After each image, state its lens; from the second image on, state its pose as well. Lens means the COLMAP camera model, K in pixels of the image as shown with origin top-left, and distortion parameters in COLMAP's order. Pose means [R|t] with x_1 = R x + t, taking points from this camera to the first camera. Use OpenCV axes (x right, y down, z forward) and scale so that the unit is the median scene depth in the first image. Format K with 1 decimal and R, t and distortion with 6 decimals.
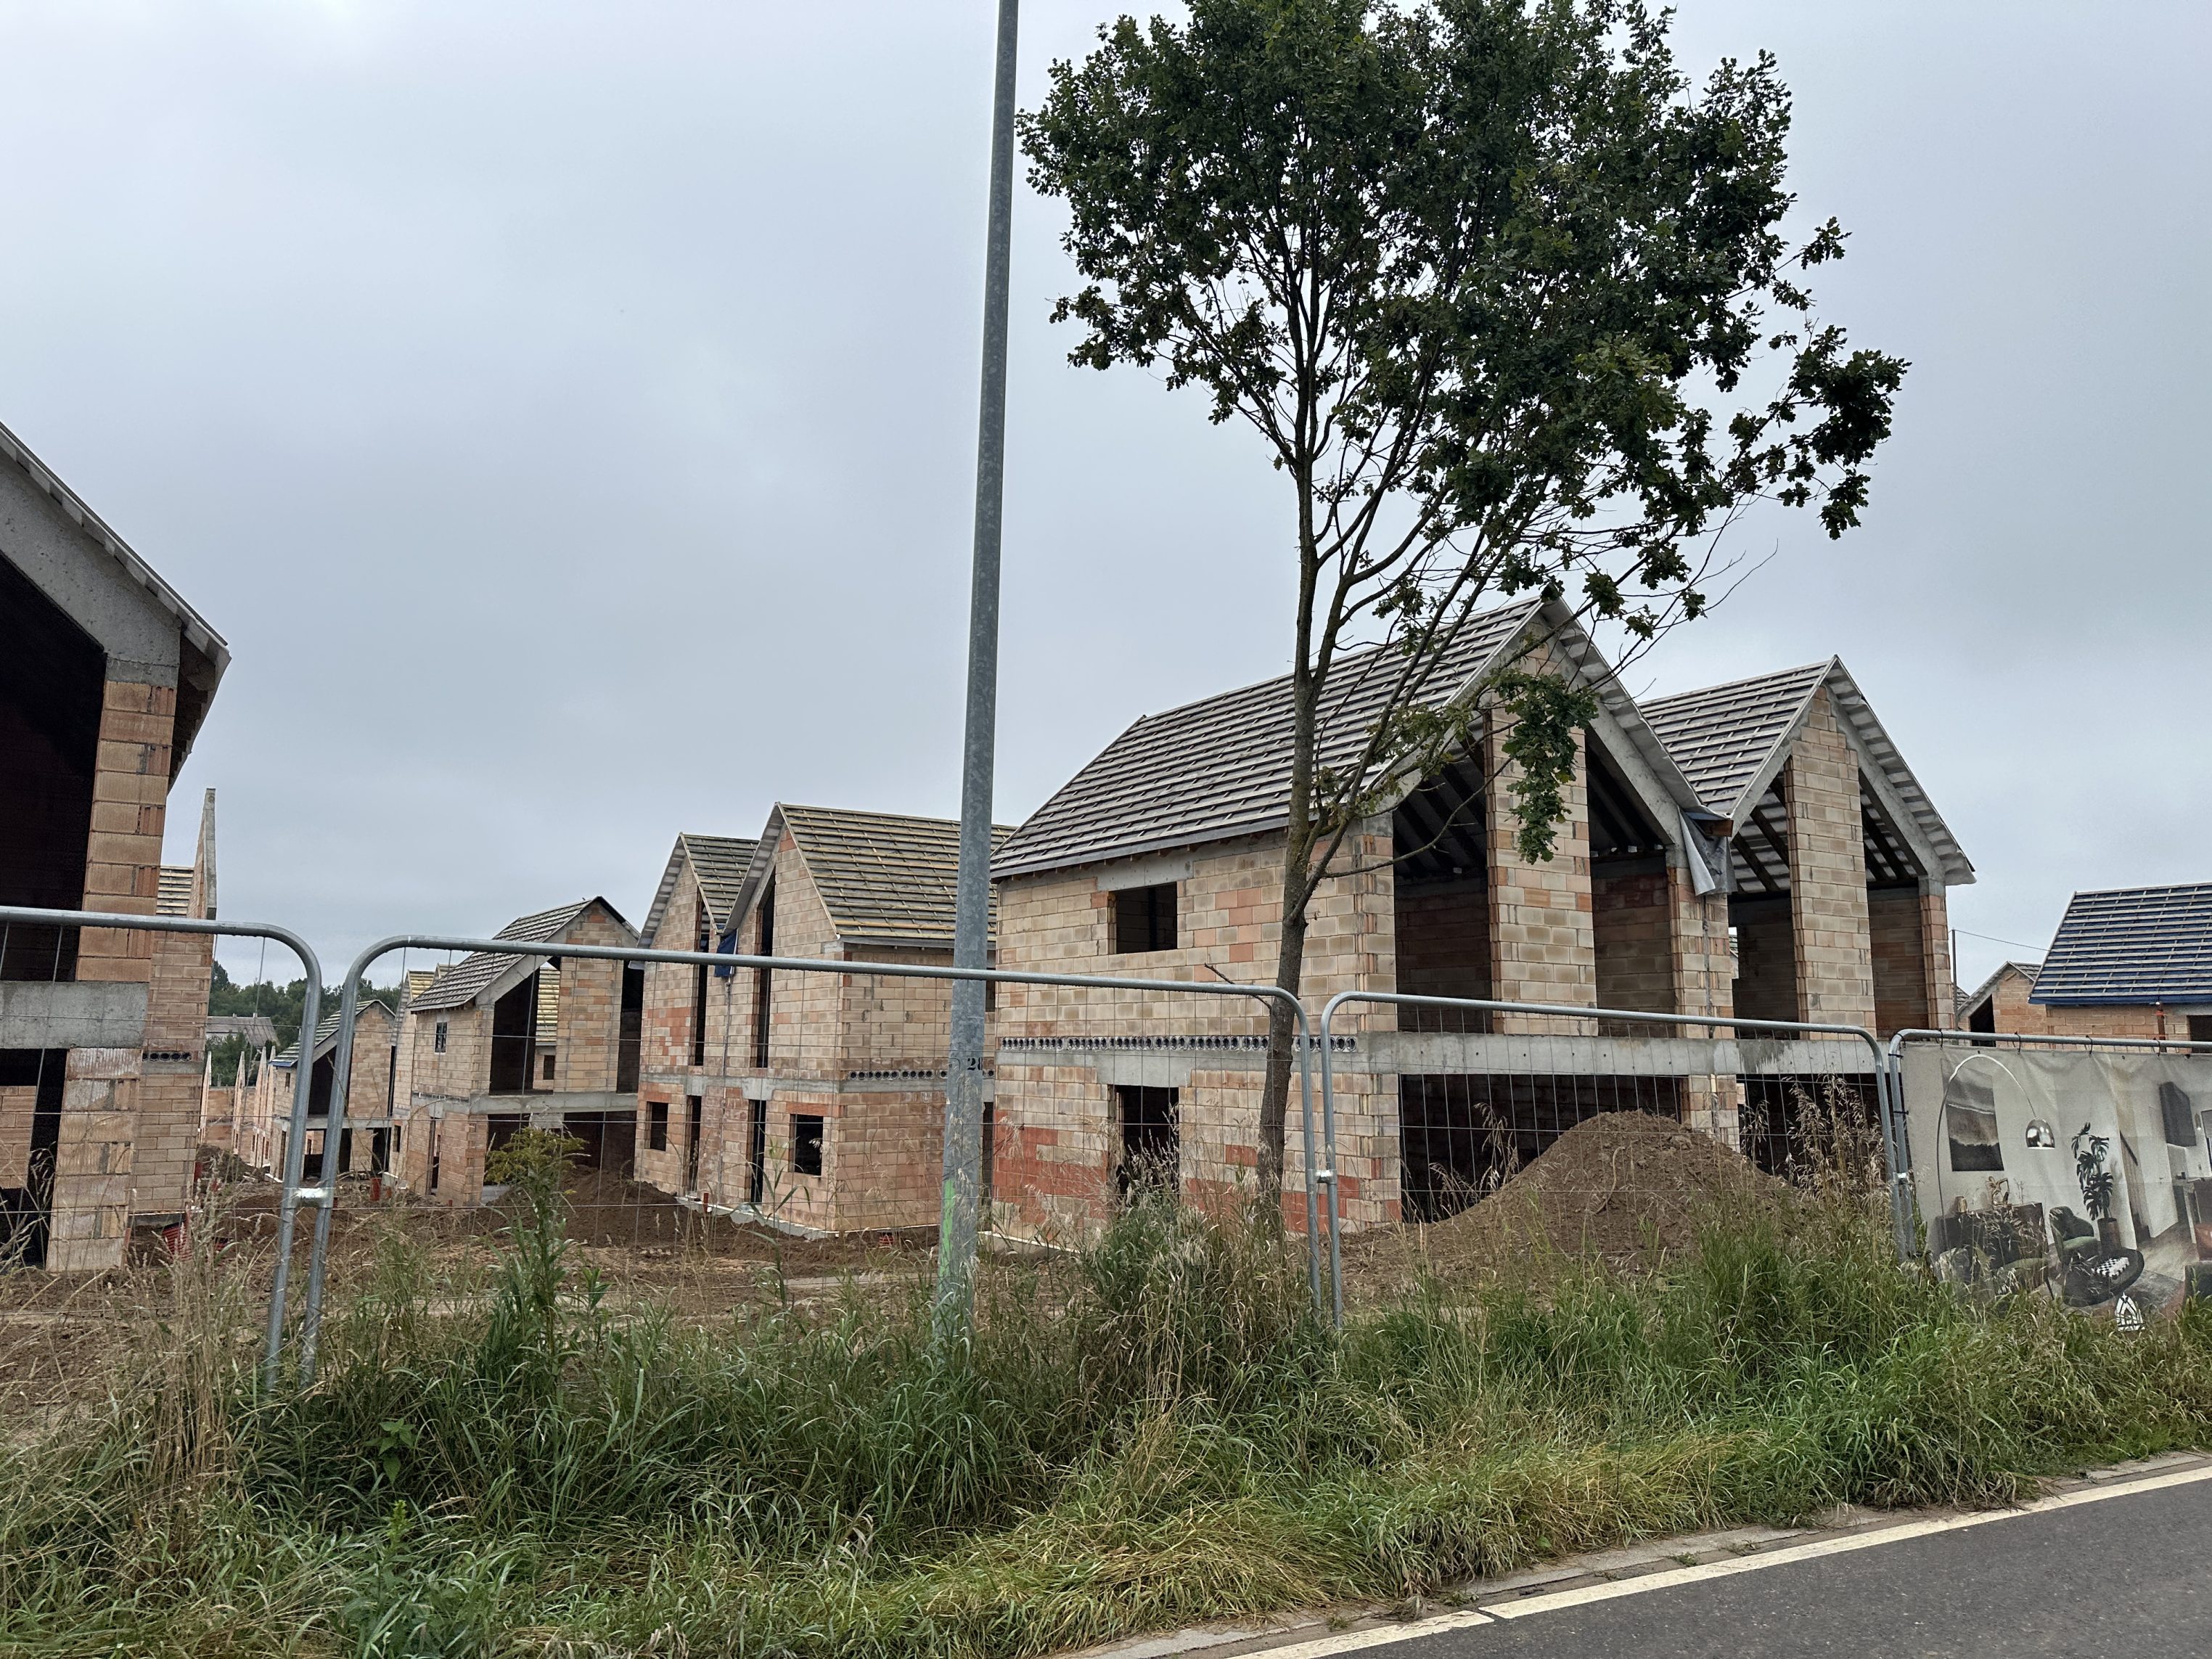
lens RADIAL K [[1586.8, 0, 1106.0], [0, 1586.8, 829.5], [0, 0, 1]] dist [0.183269, -0.360989]
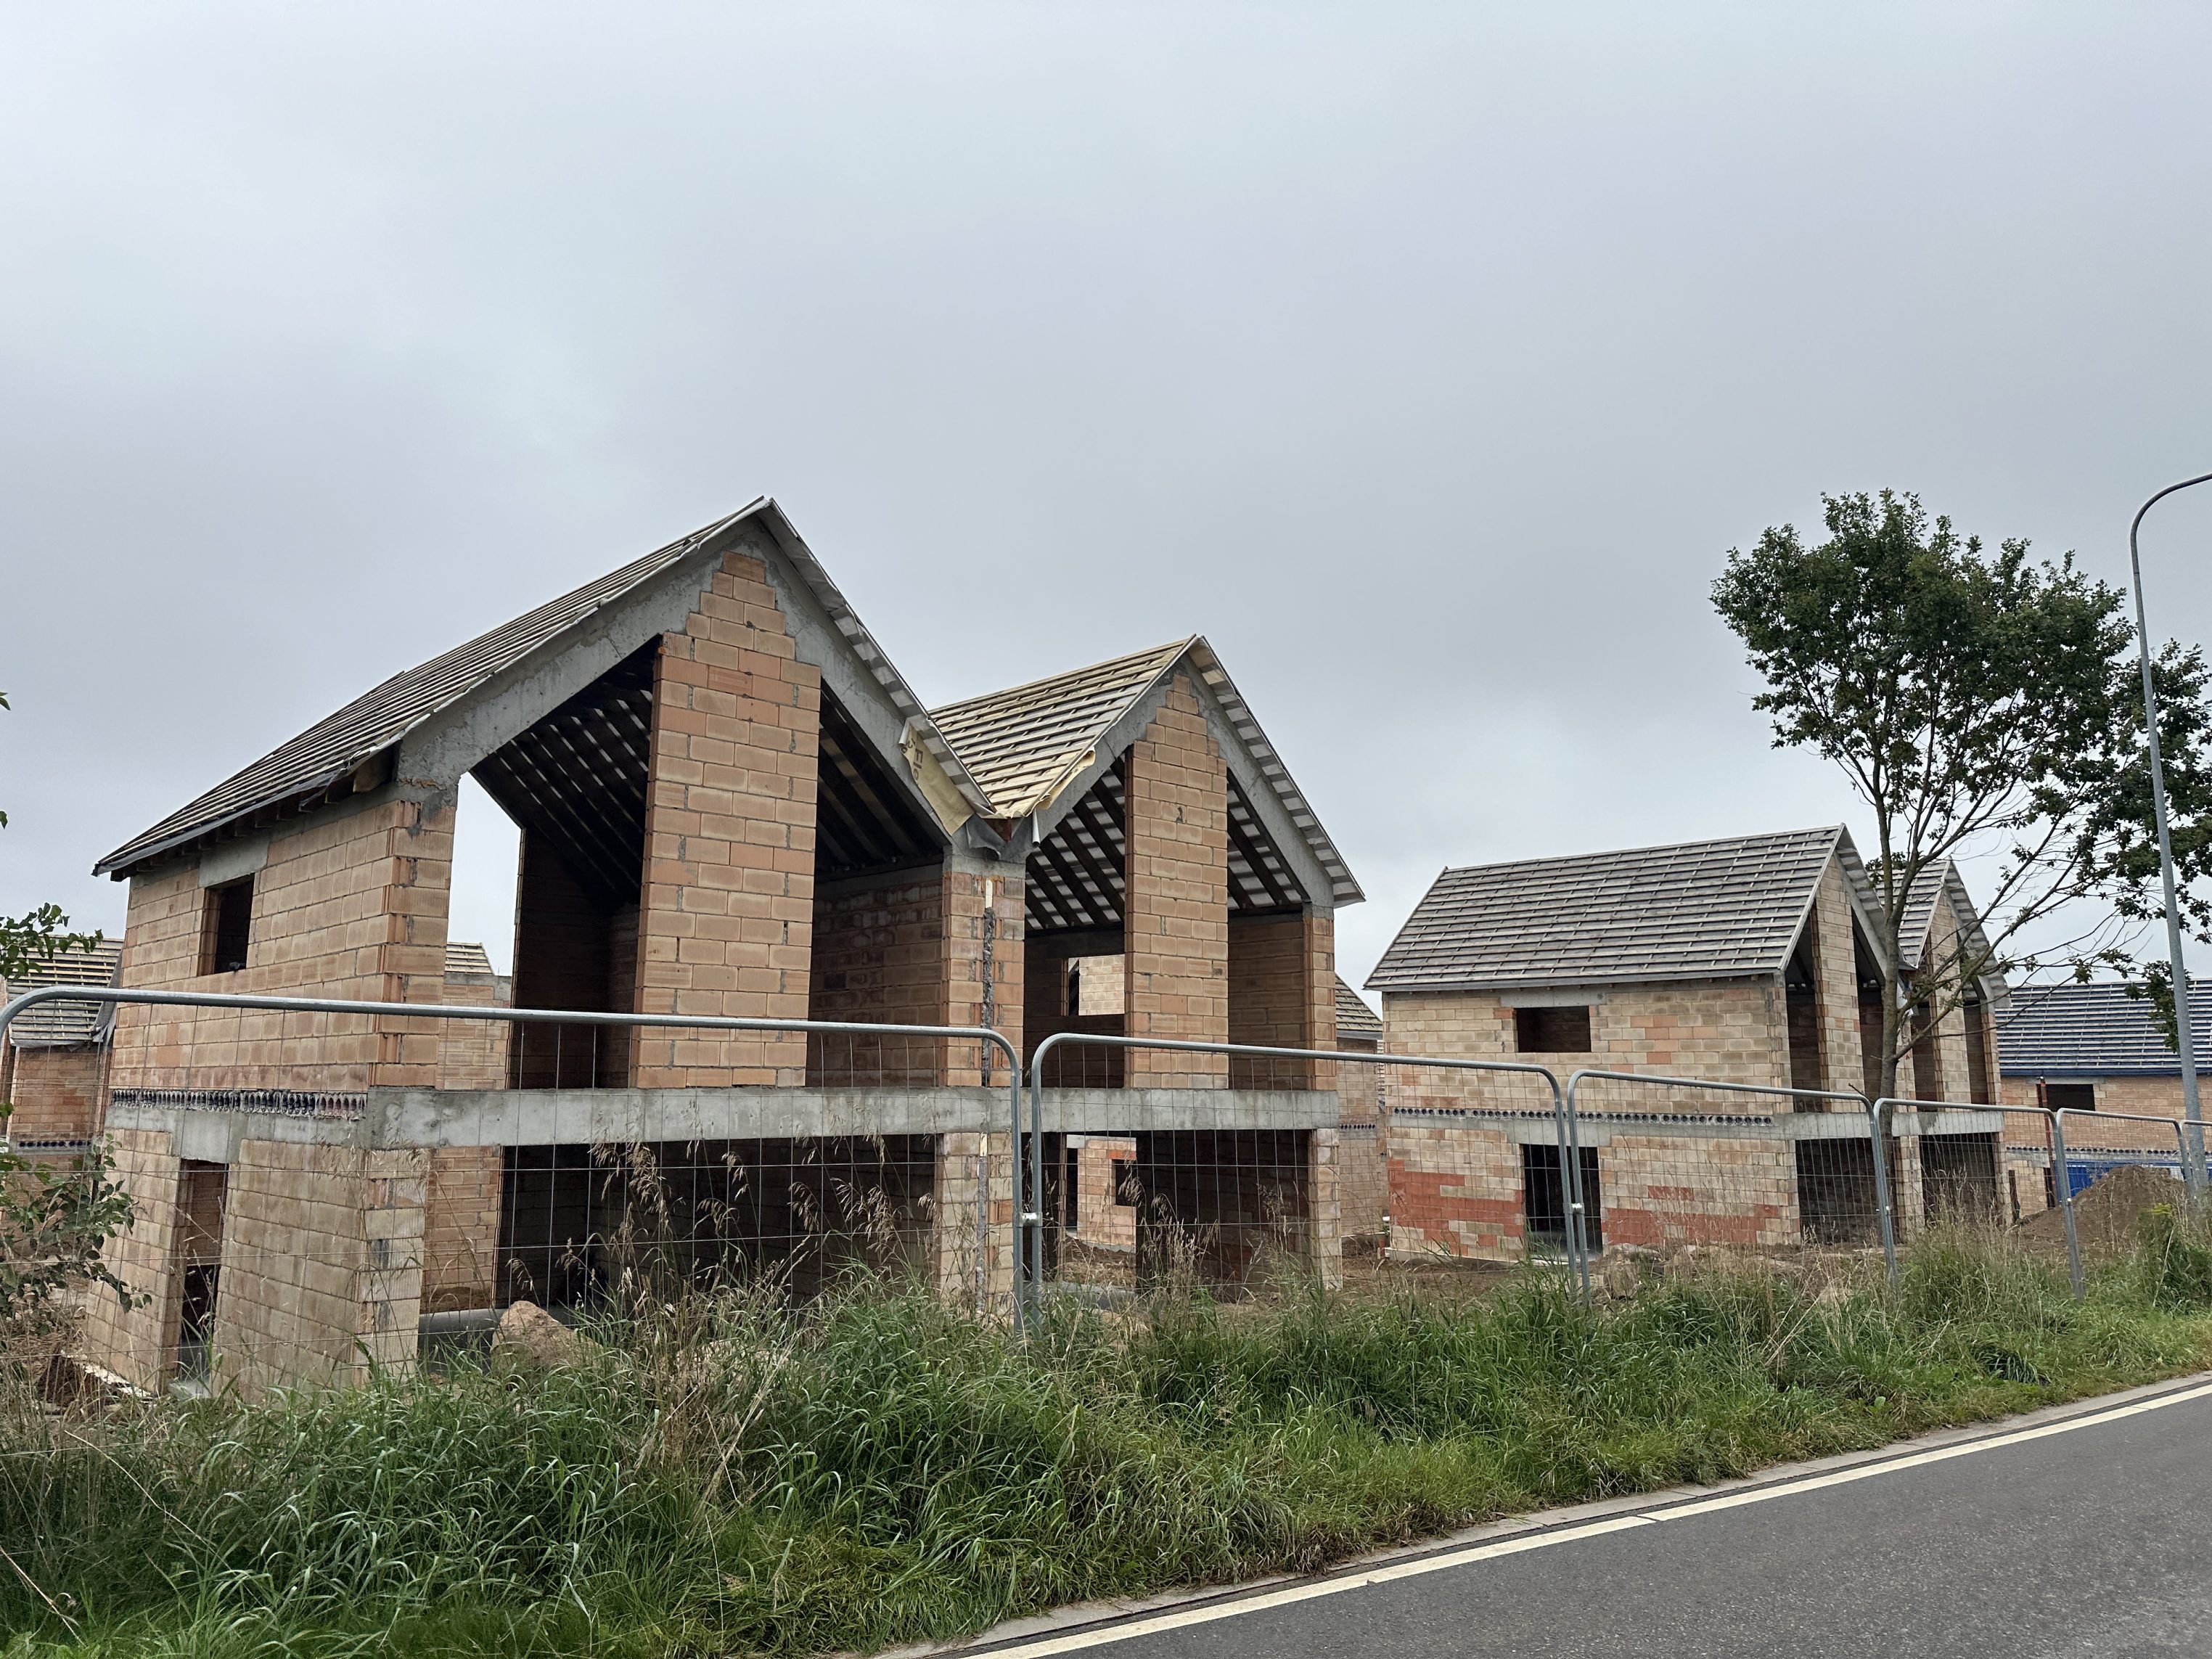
lens RADIAL K [[1586.8, 0, 1106.0], [0, 1586.8, 829.5], [0, 0, 1]] dist [0.183269, -0.360989]
pose [[0.981597, 0.030388, 0.188529, -0.684870], [-0.026309, 0.999363, -0.024103, -0.083284], [-0.189142, 0.018700, 0.981772, -0.385320]]
